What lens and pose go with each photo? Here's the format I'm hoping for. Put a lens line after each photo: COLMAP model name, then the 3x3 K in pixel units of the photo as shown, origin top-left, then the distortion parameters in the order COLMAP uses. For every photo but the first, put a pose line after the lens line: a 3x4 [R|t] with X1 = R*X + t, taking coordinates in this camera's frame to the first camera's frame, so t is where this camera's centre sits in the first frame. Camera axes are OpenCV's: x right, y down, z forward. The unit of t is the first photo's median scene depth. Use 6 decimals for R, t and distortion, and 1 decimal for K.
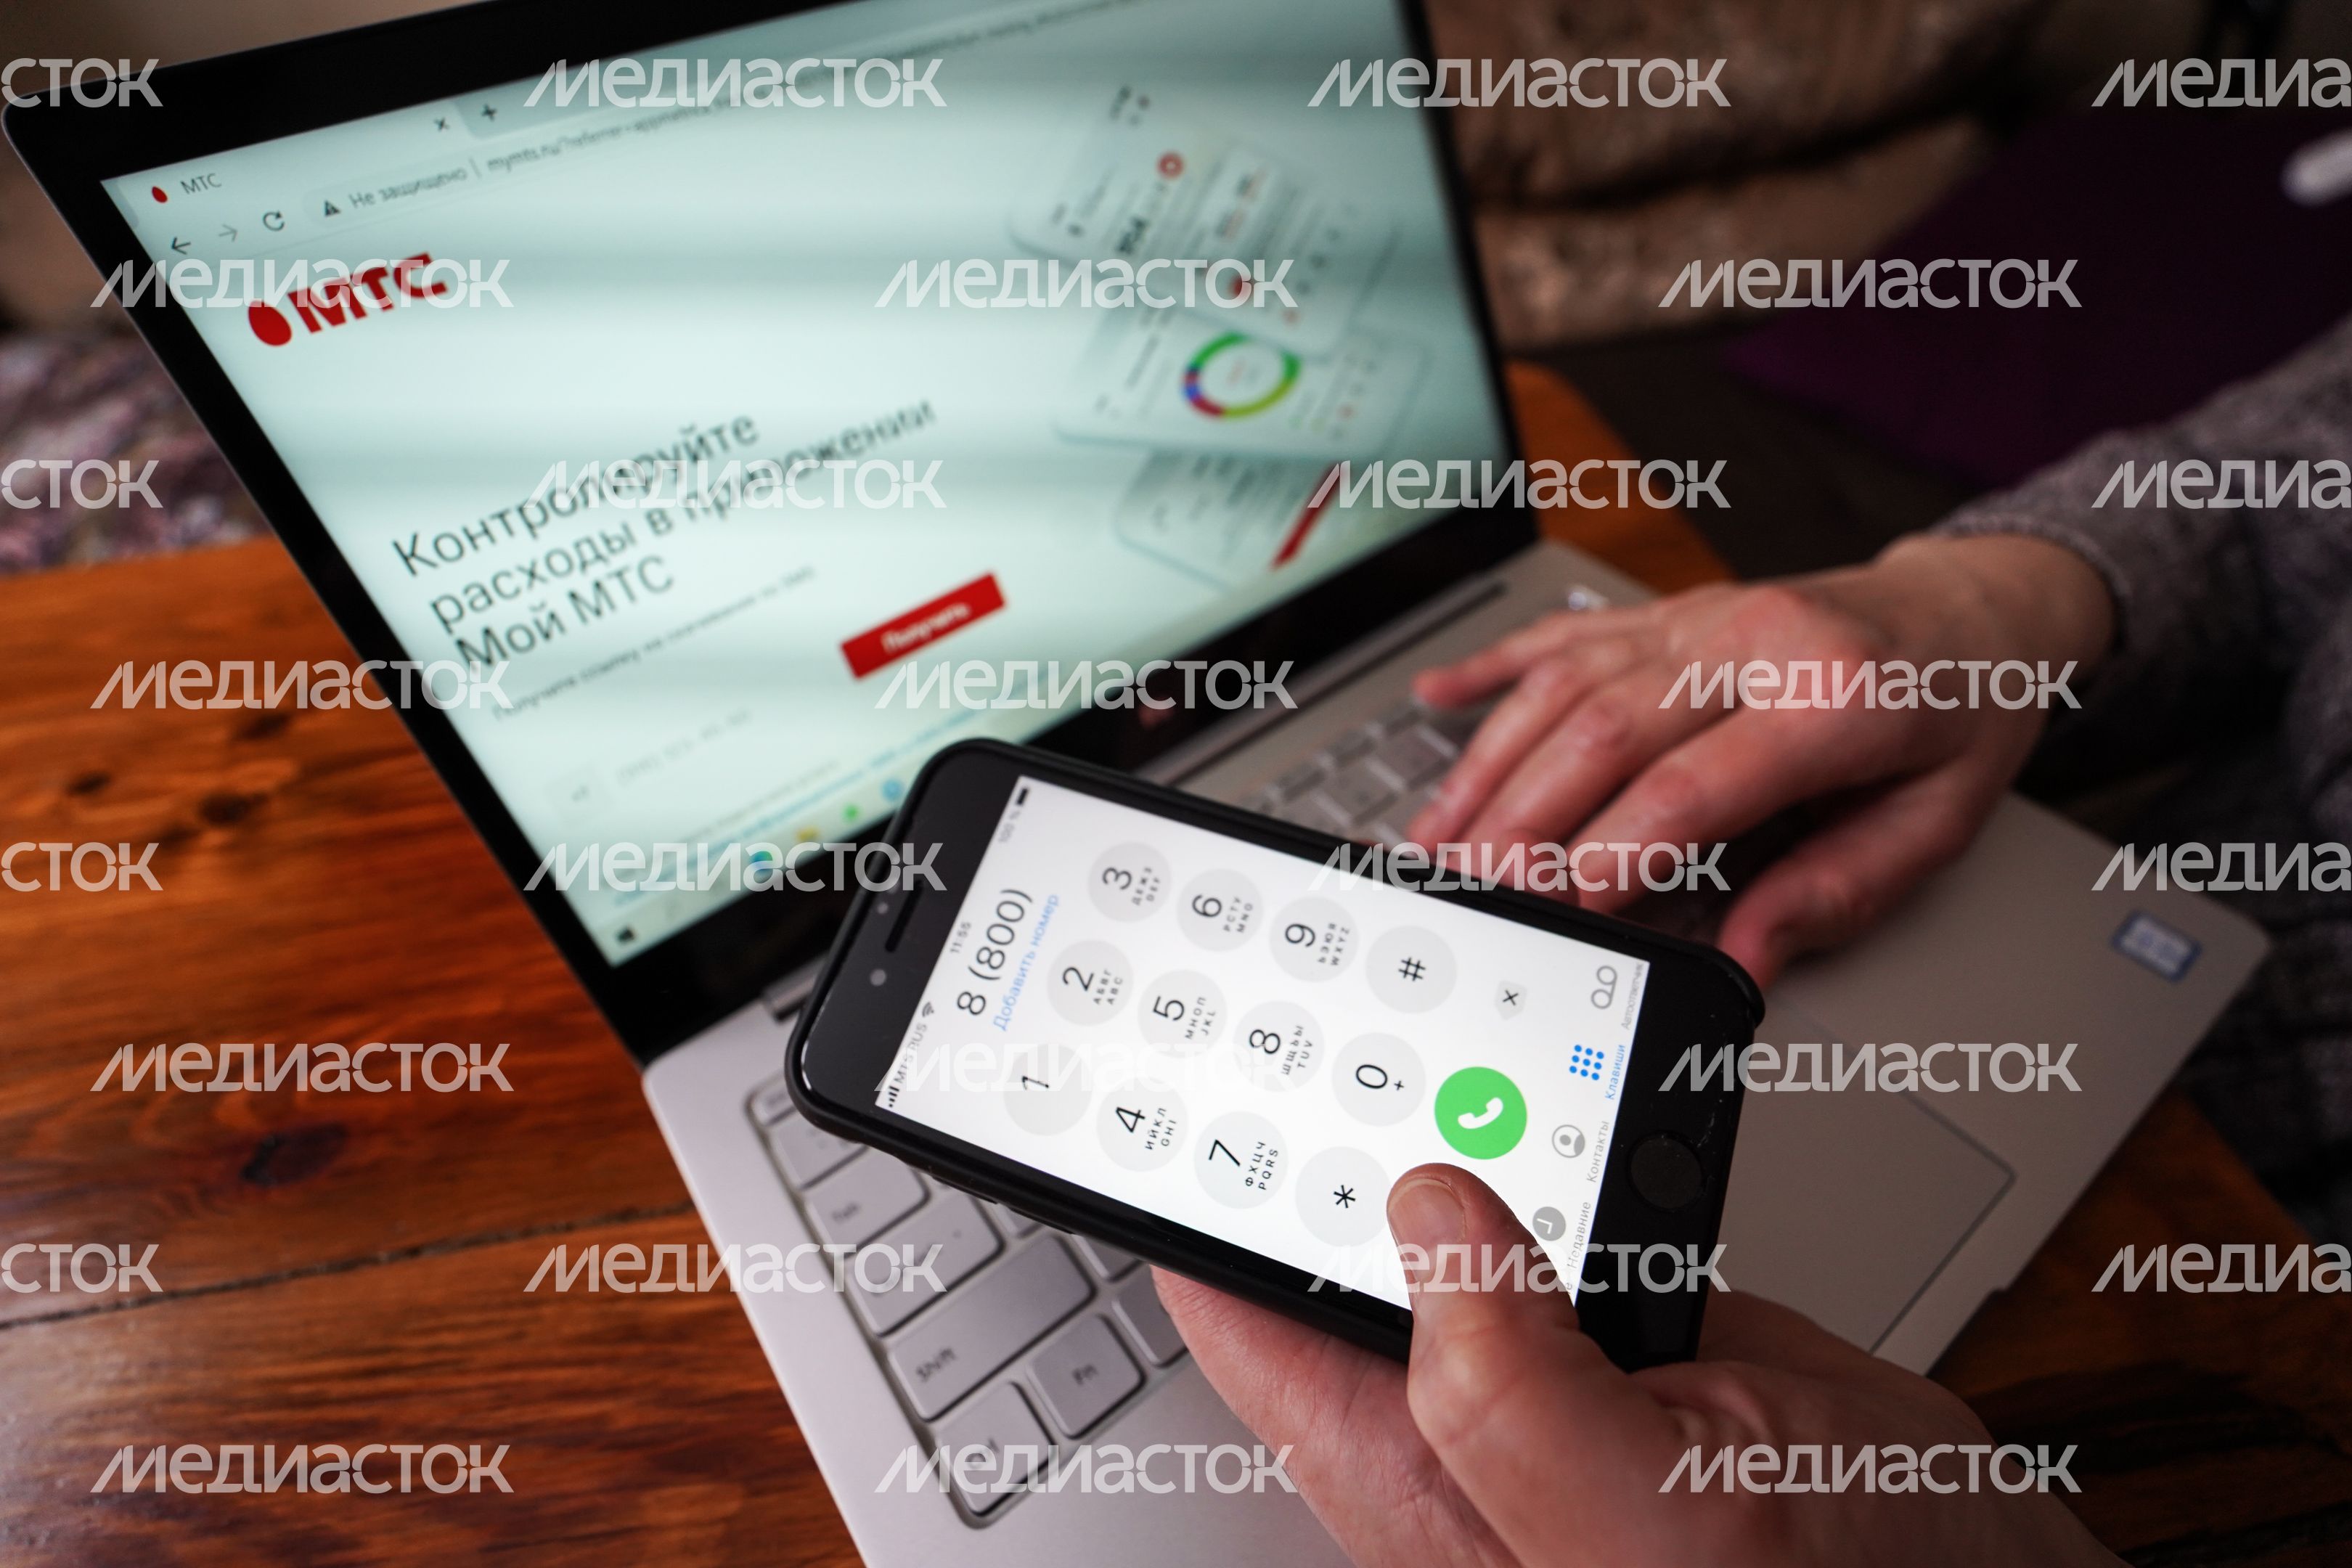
lens RADIAL K [[1114.1, 0, 1200.9], [0, 1114.1, 782.7], [0, 0, 1]] dist [-0.037026, 0.011636]
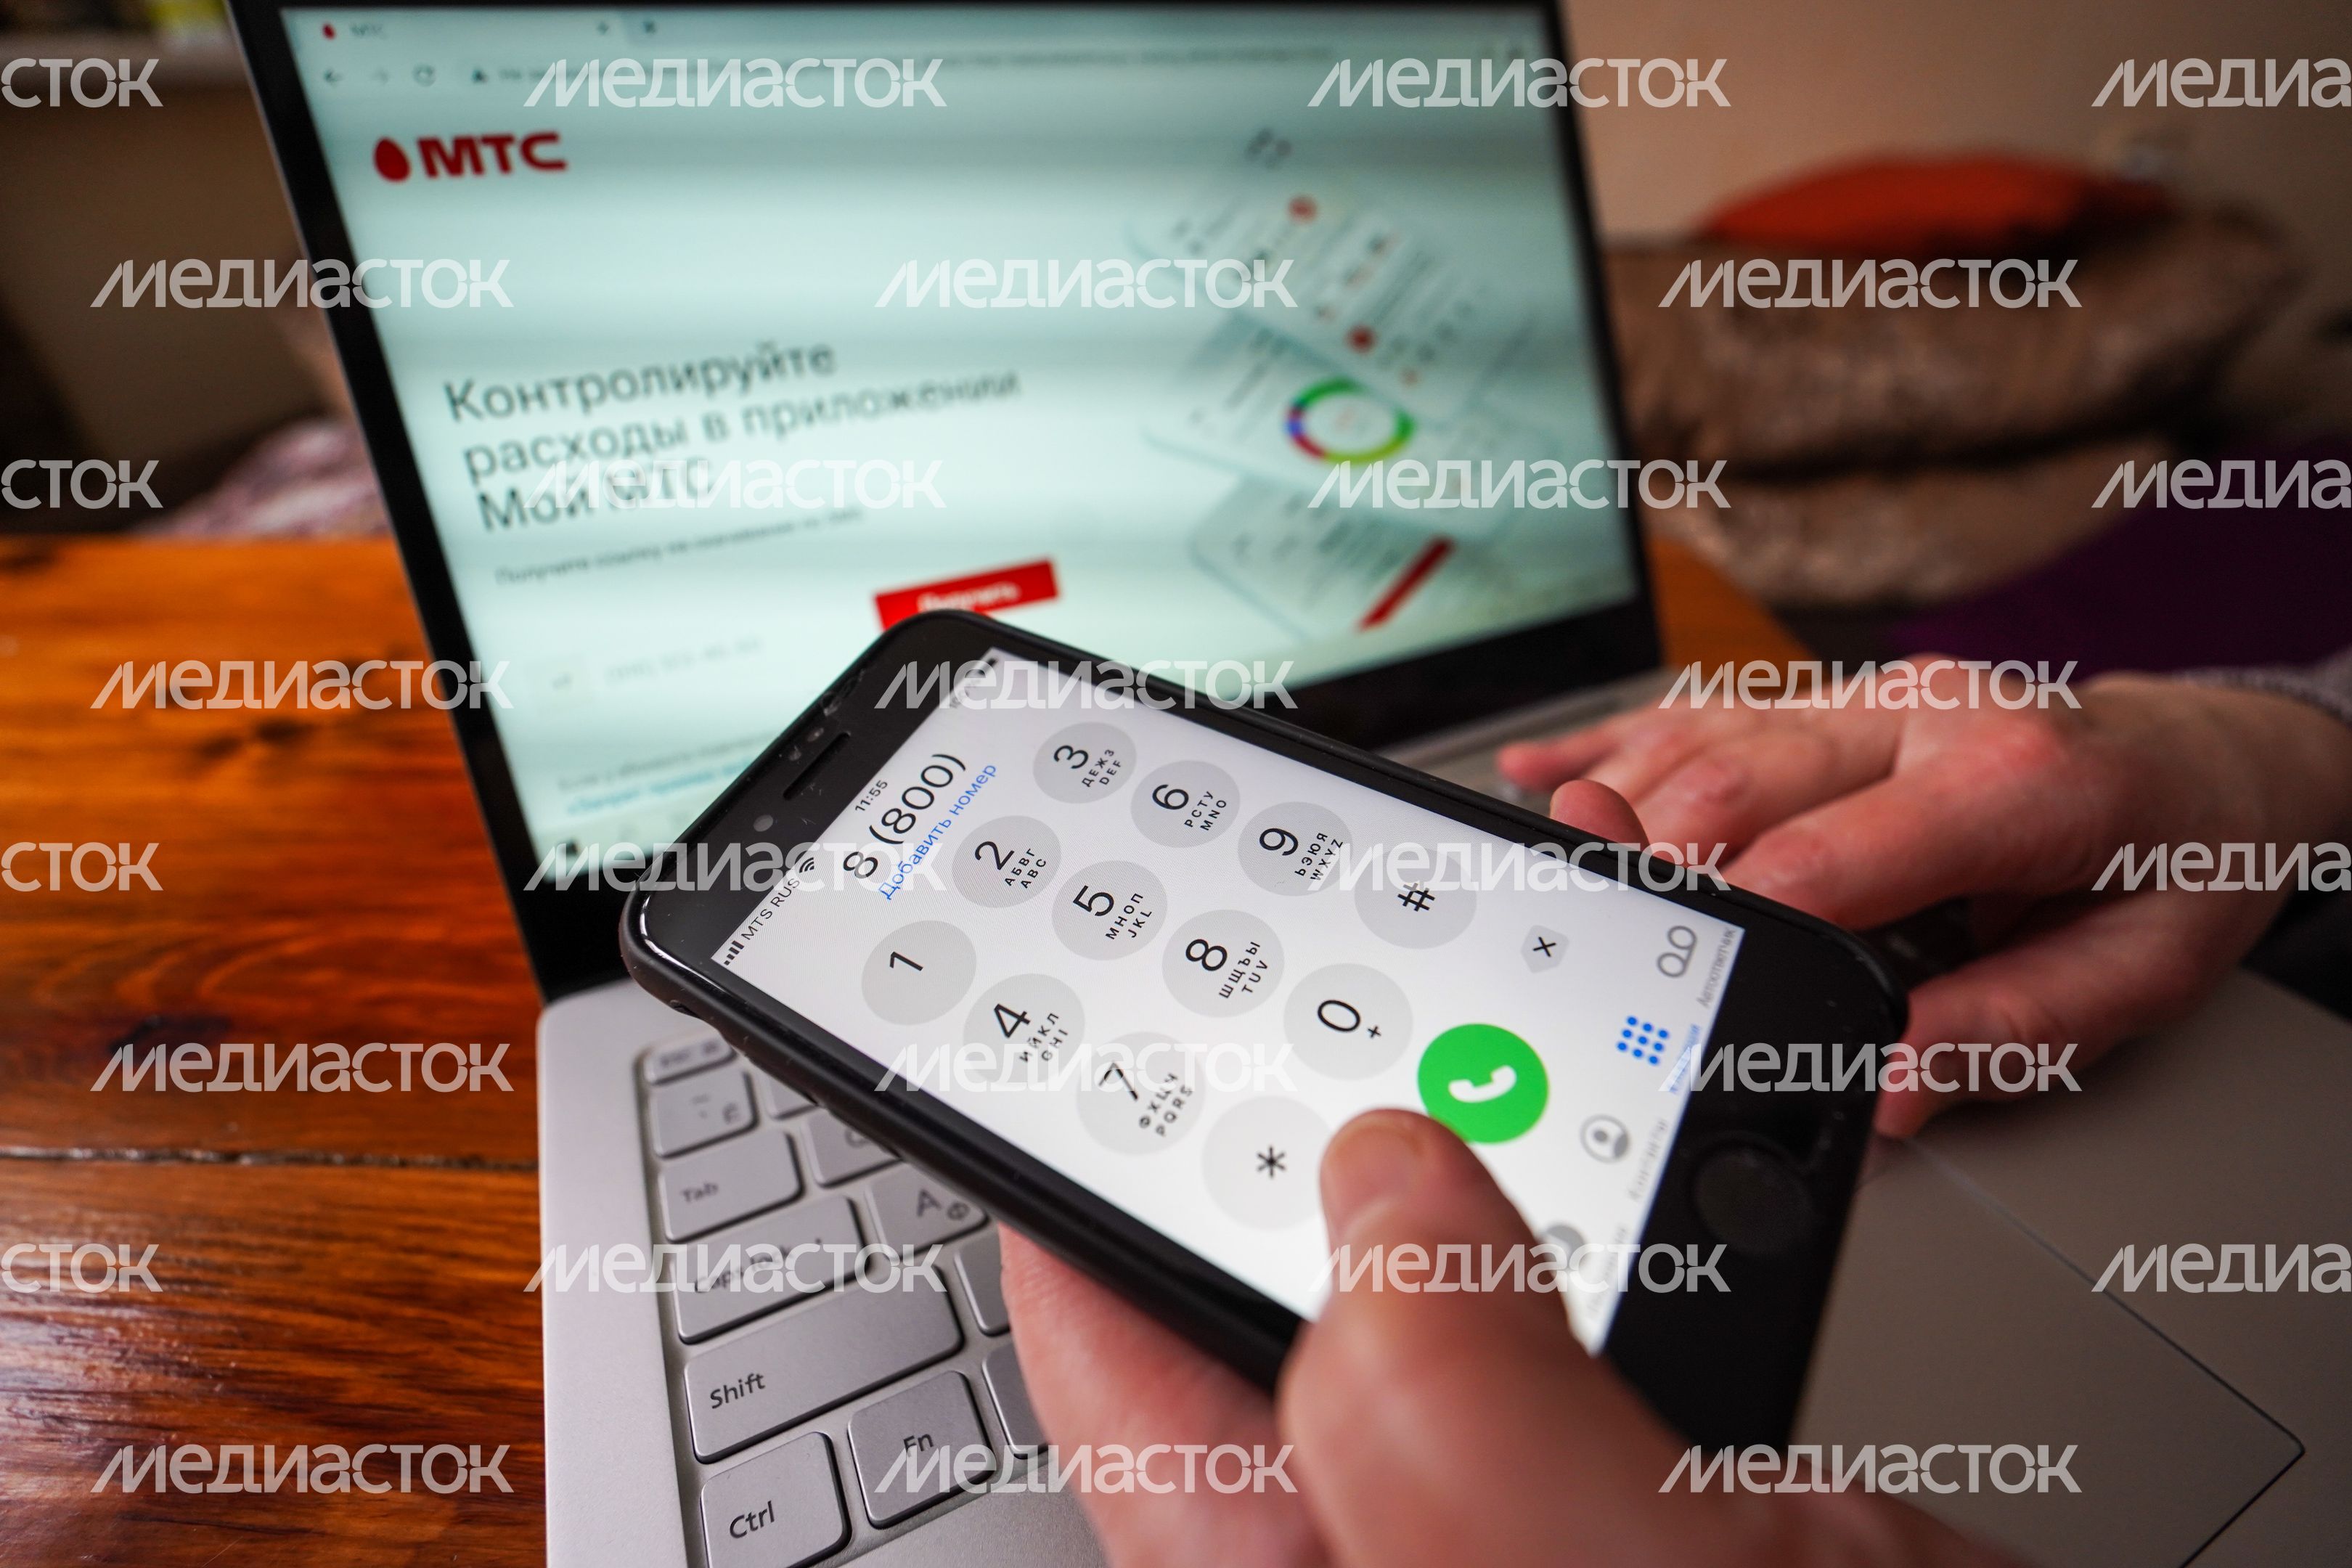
lens RADIAL K [[1114.1, 0, 1195.2], [0, 1114.1, 769.9], [0, 0, 1]] dist [-0.037026, 0.011636]
pose [[0.981775, 0.139997, -0.128524, 0.116143], [-0.165560, 0.962095, -0.216708, 0.248079], [0.093314, 0.234037, 0.967739, 0.215521]]
